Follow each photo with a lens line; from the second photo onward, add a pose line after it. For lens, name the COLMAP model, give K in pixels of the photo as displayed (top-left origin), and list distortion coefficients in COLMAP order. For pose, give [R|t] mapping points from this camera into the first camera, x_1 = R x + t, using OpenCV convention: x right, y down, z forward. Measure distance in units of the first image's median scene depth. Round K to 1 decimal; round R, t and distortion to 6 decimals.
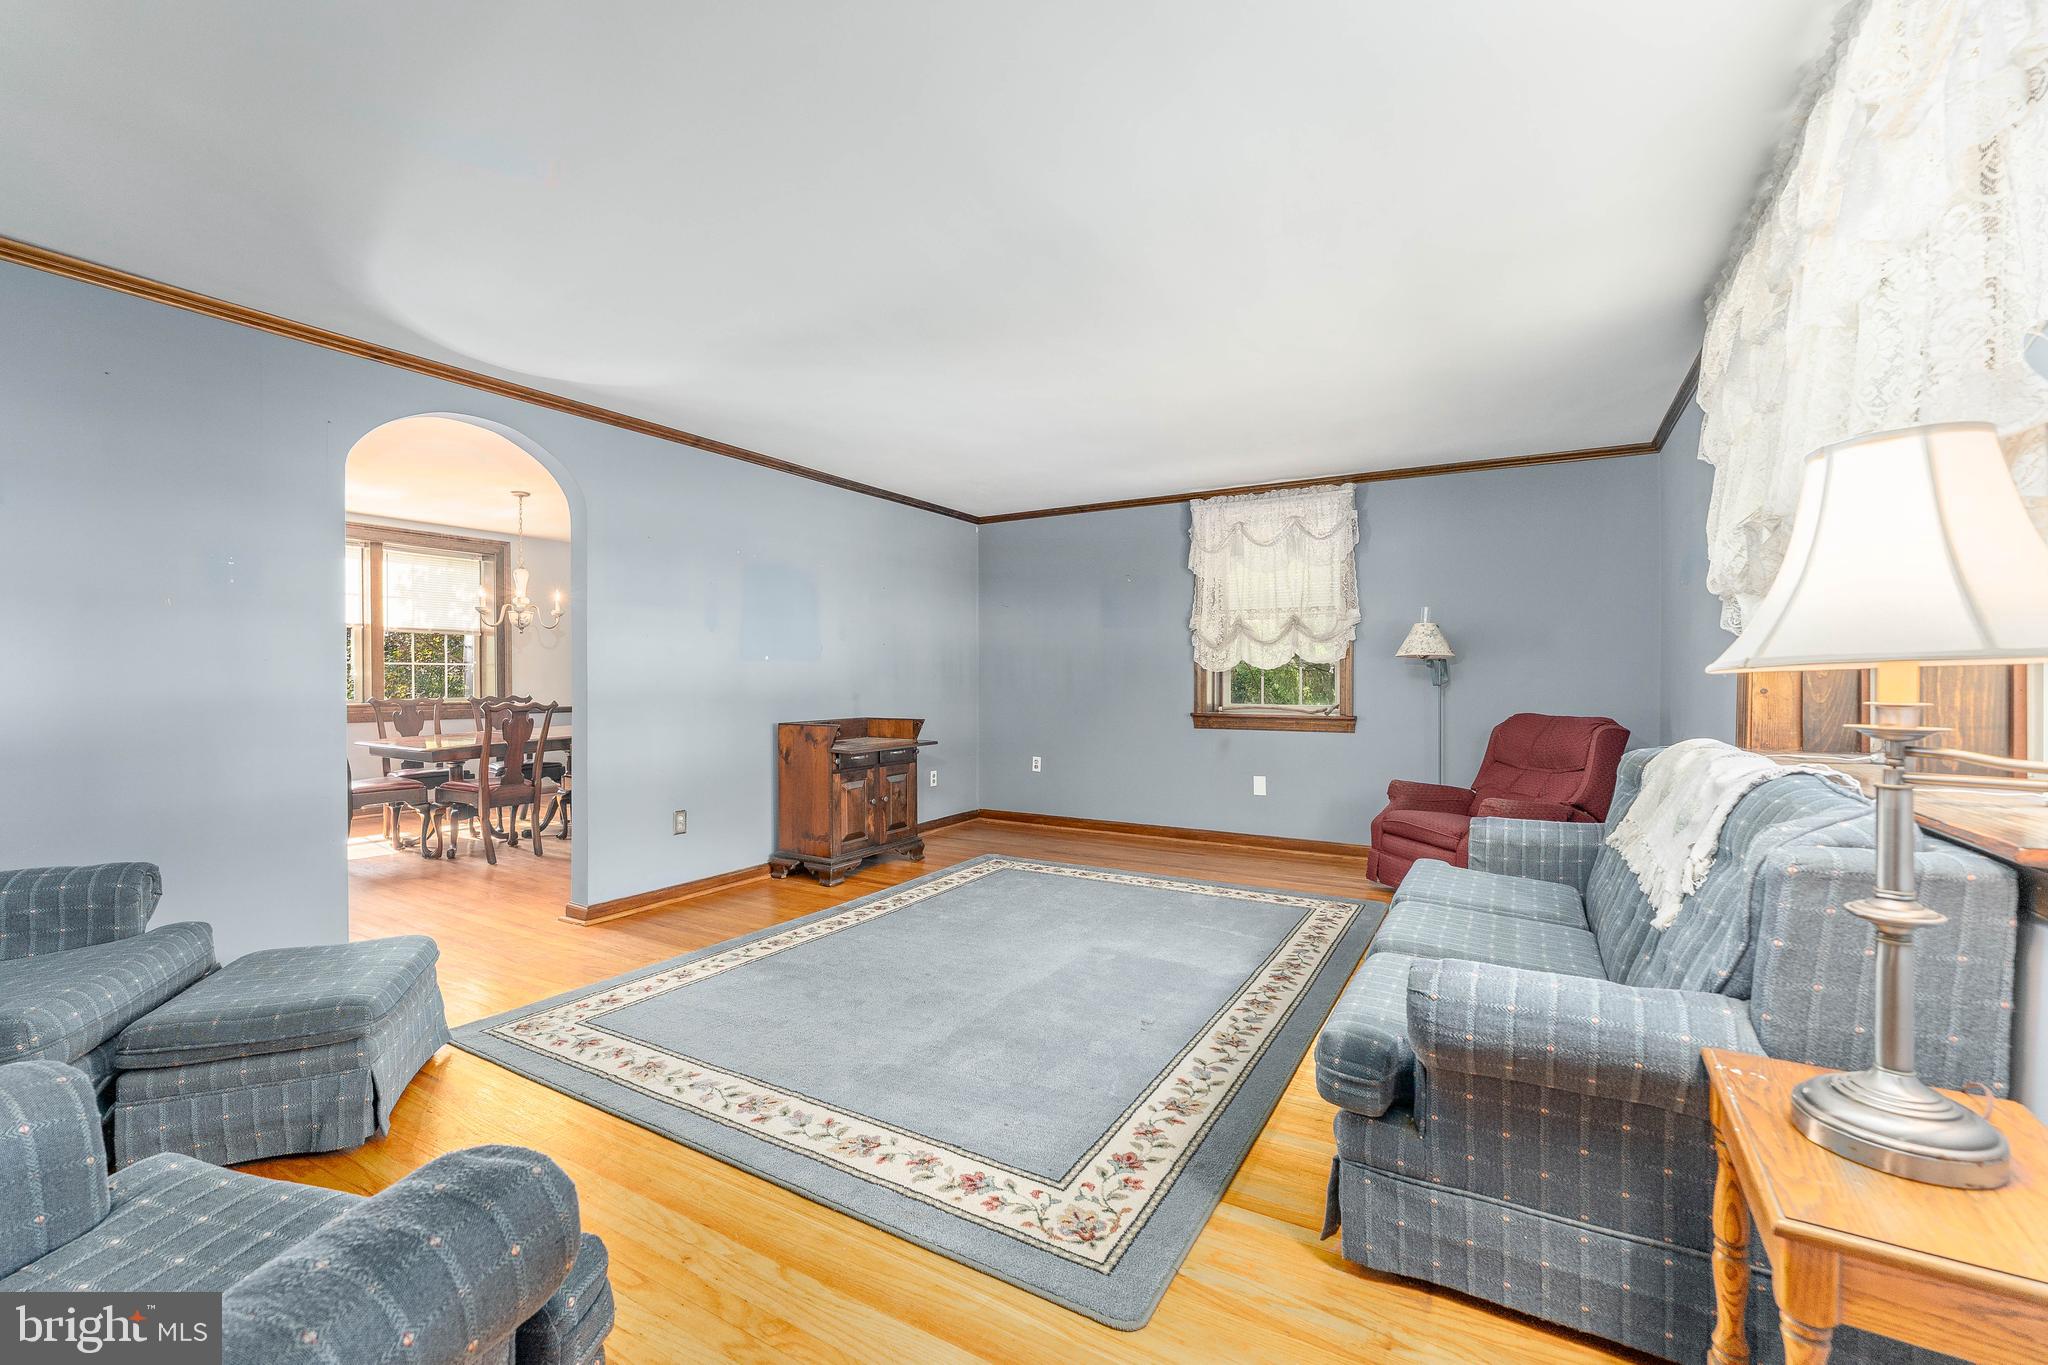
lens RADIAL K [[835.1, 0, 1024.0], [0, 835.1, 682.5], [0, 0, 1]] dist [-0.010727, -0.000096]
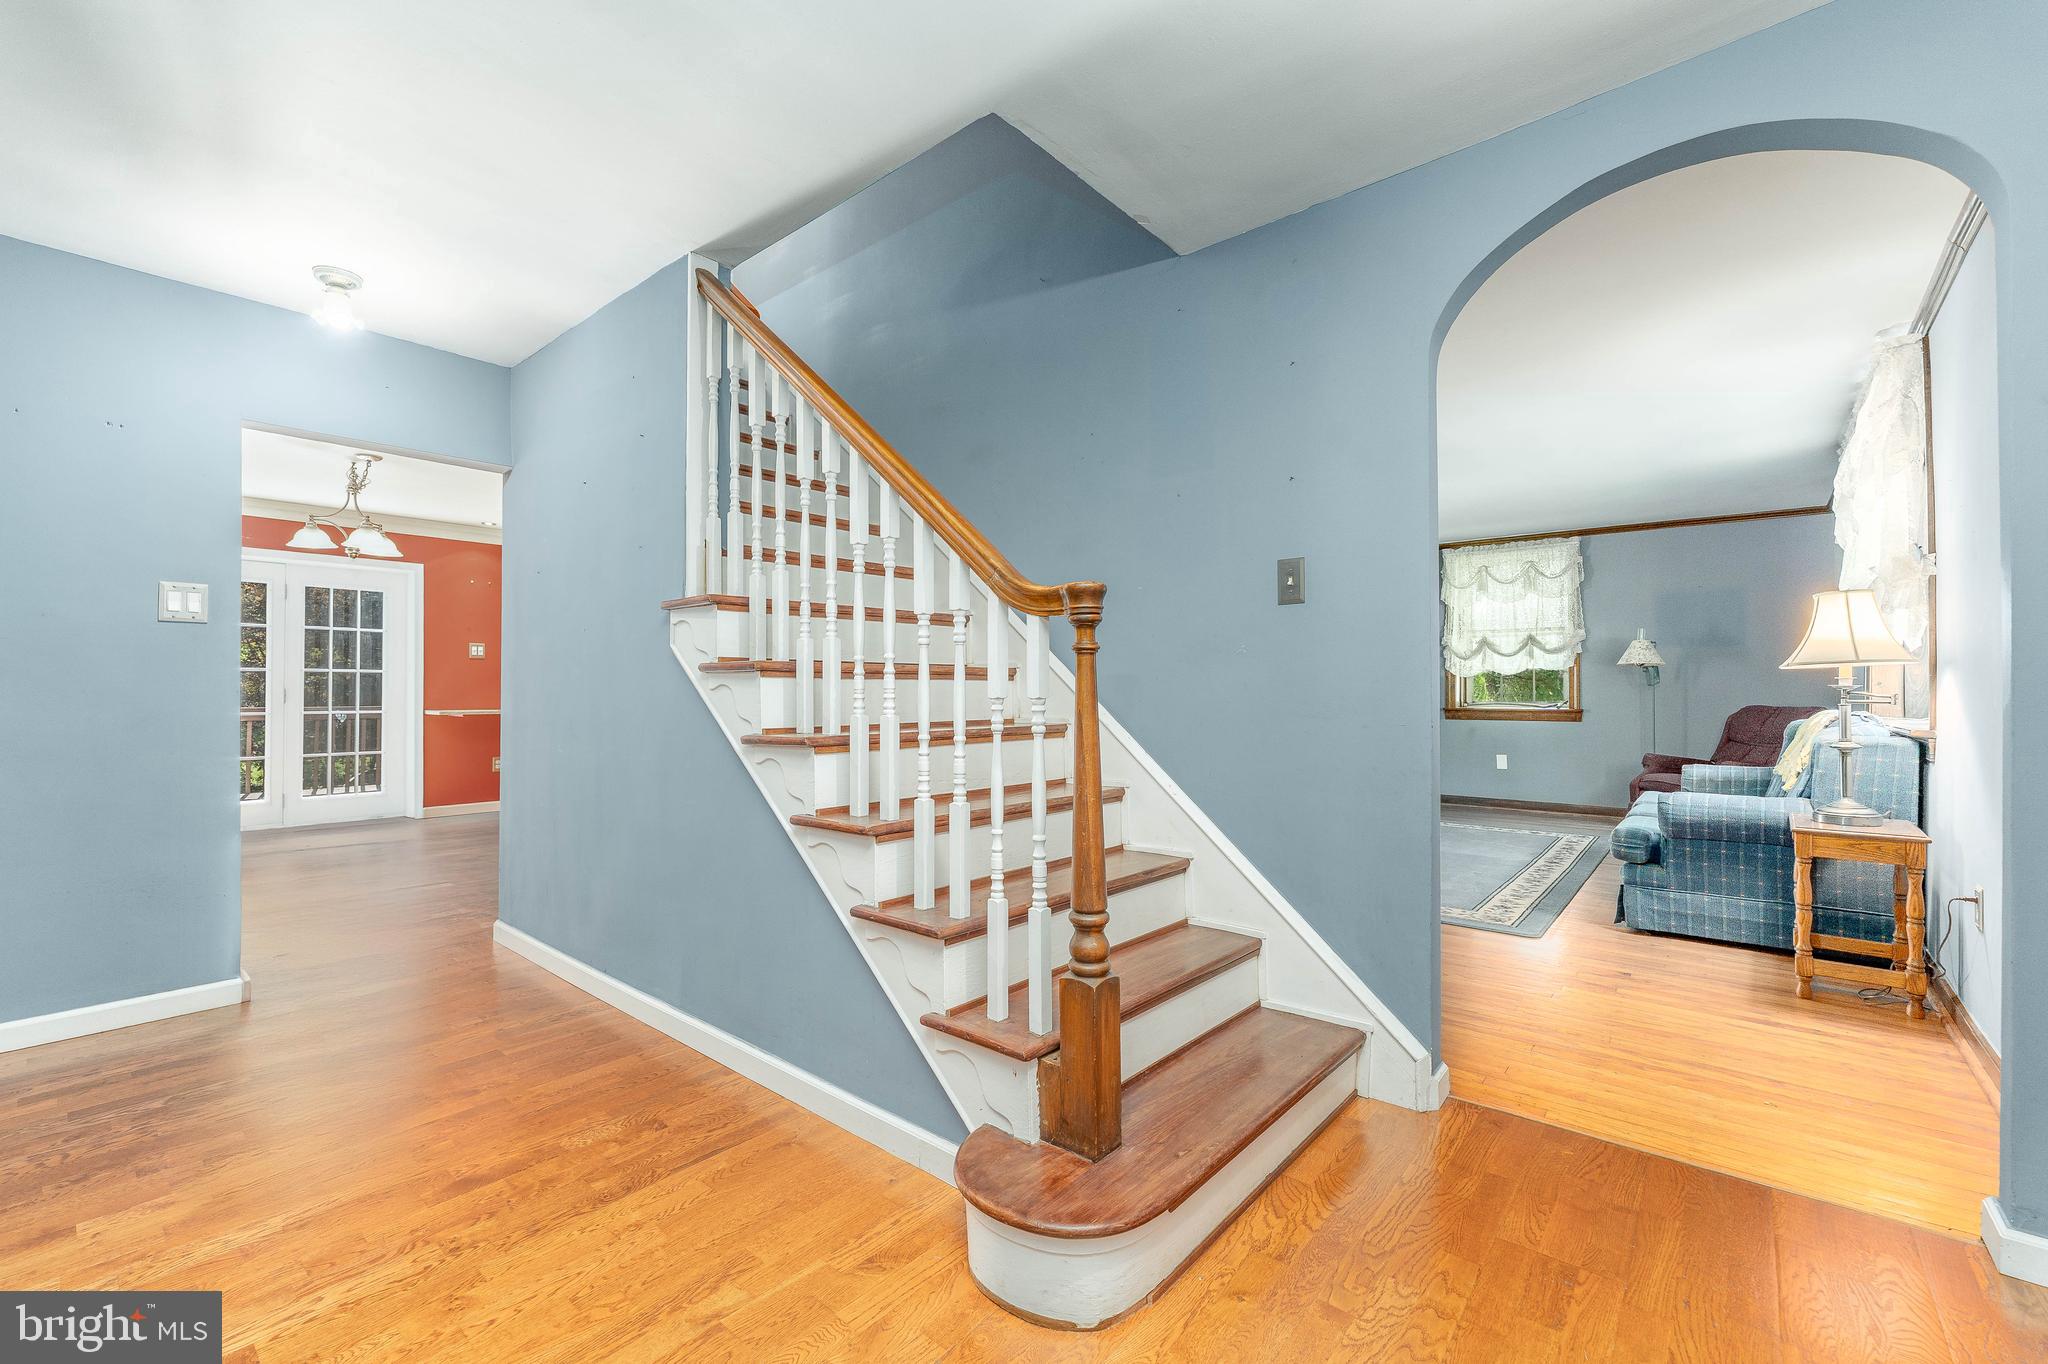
lens RADIAL K [[813.8, 0, 1041.9], [0, 813.8, 685.5], [0, 0, 1]] dist [-0.001236, -0.000222]
pose [[0.986533, -0.002226, -0.163549, -0.378125], [0.000618, 0.999951, -0.009883, 0.022372], [0.163563, 0.009649, 0.986486, -0.669323]]
